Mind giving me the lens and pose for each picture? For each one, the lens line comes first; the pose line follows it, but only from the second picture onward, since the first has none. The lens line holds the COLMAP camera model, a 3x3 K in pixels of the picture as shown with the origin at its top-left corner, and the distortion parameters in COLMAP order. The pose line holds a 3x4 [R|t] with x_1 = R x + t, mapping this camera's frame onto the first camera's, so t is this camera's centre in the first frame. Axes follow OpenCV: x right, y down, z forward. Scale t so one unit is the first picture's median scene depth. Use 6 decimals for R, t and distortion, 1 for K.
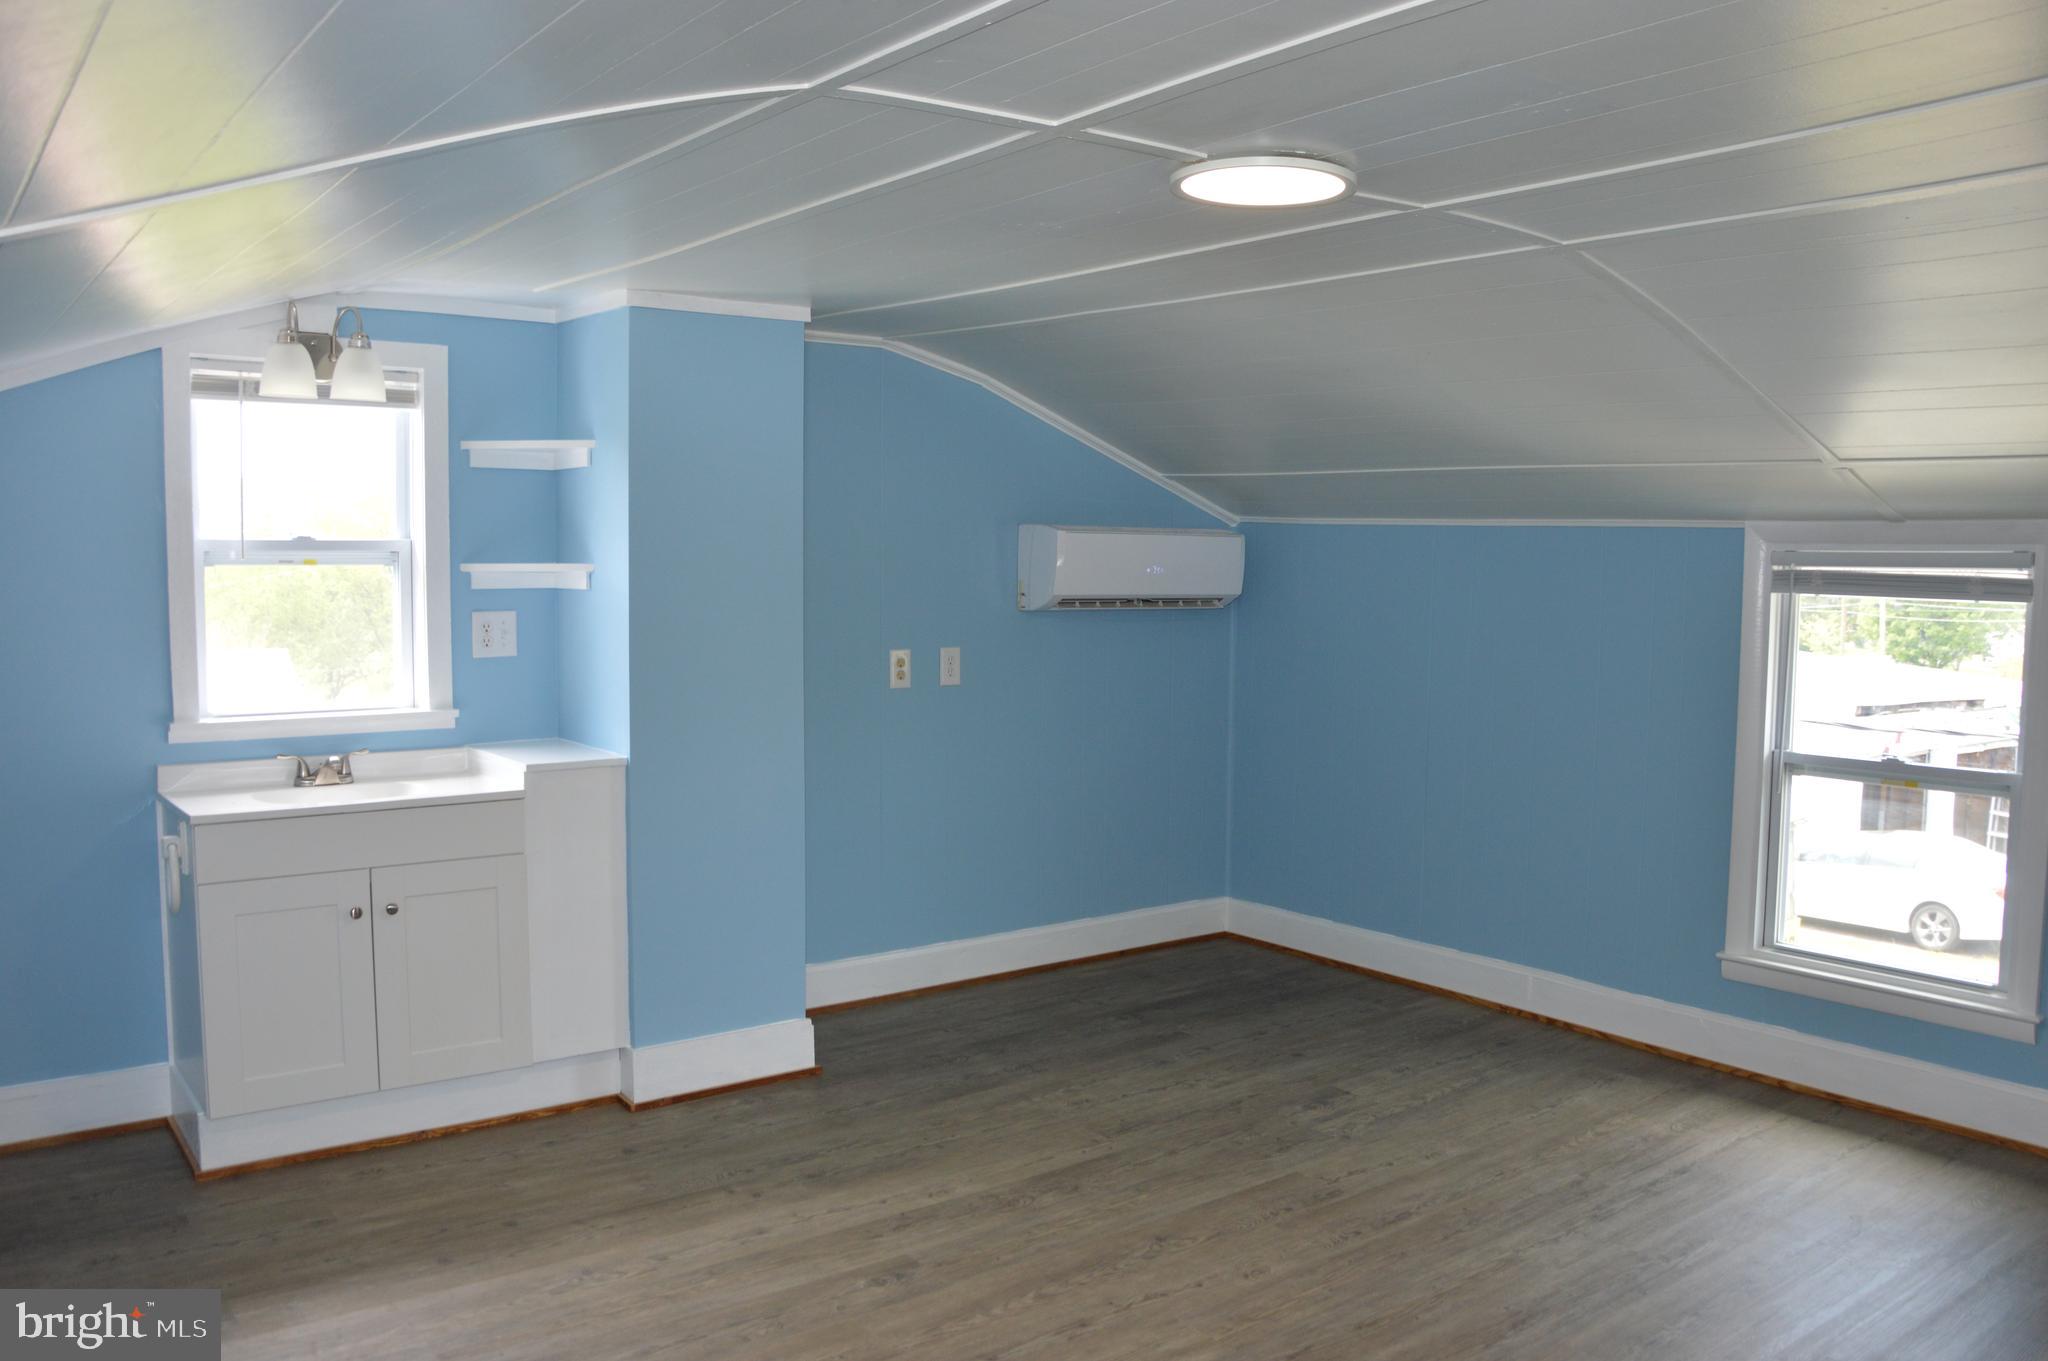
lens RADIAL K [[1623.5, 0, 1024.0], [0, 1623.5, 680.5], [0, 0, 1]] dist [-0.169444, 0.137662]
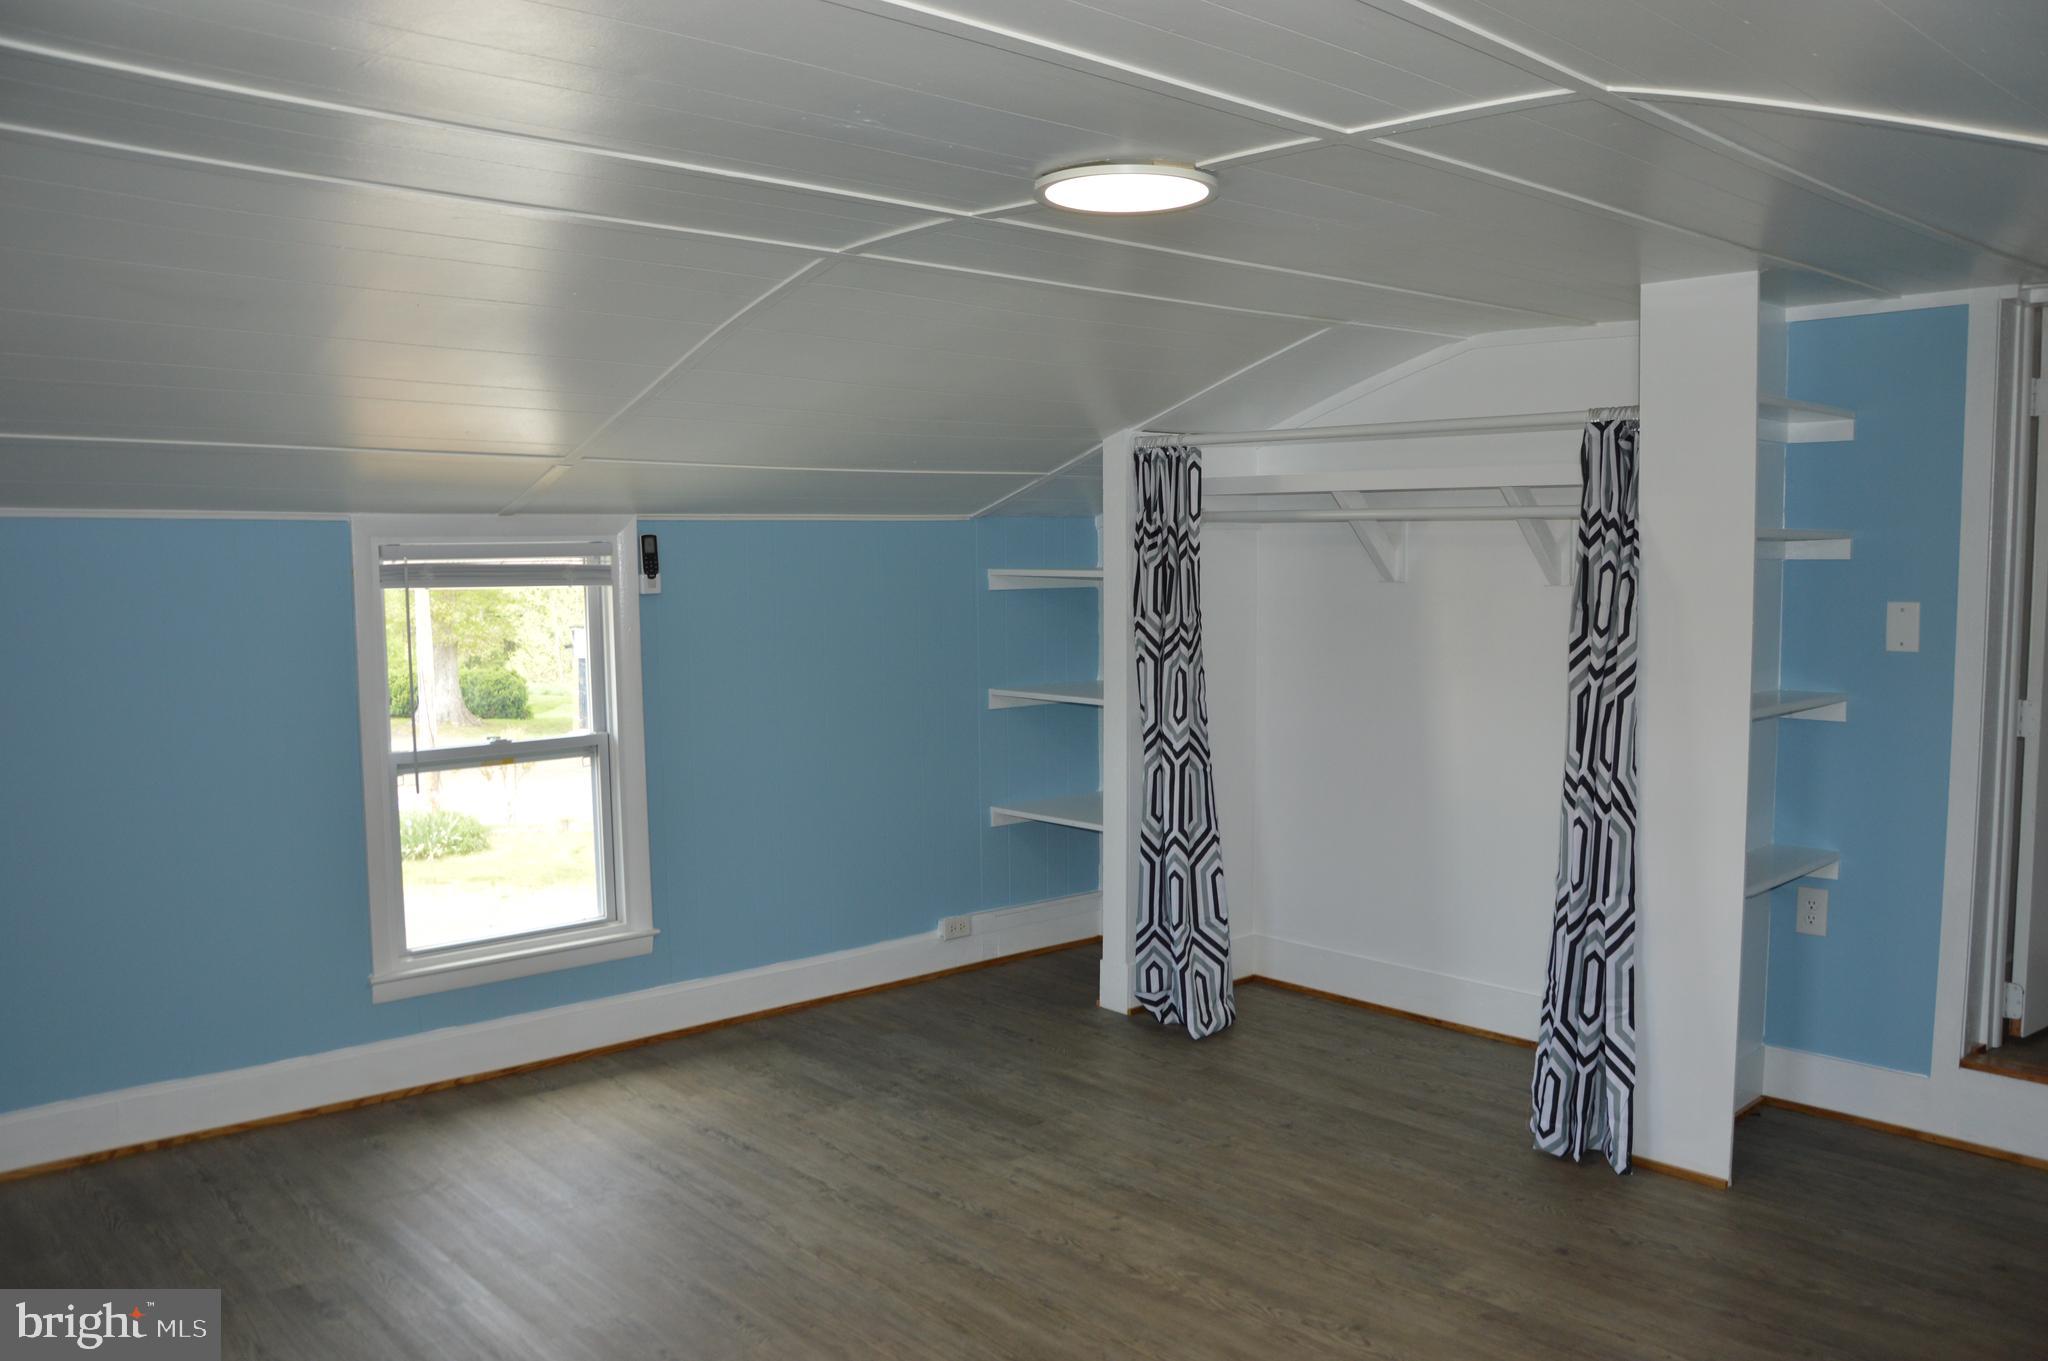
lens RADIAL K [[1623.5, 0, 1024.0], [0, 1623.5, 680.5], [0, 0, 1]] dist [-0.169444, 0.137662]
pose [[-0.087563, -0.089682, 0.992114, -0.522456], [0.084096, 0.991718, 0.097069, -0.062404], [-0.992603, 0.091932, -0.079296, 0.706624]]
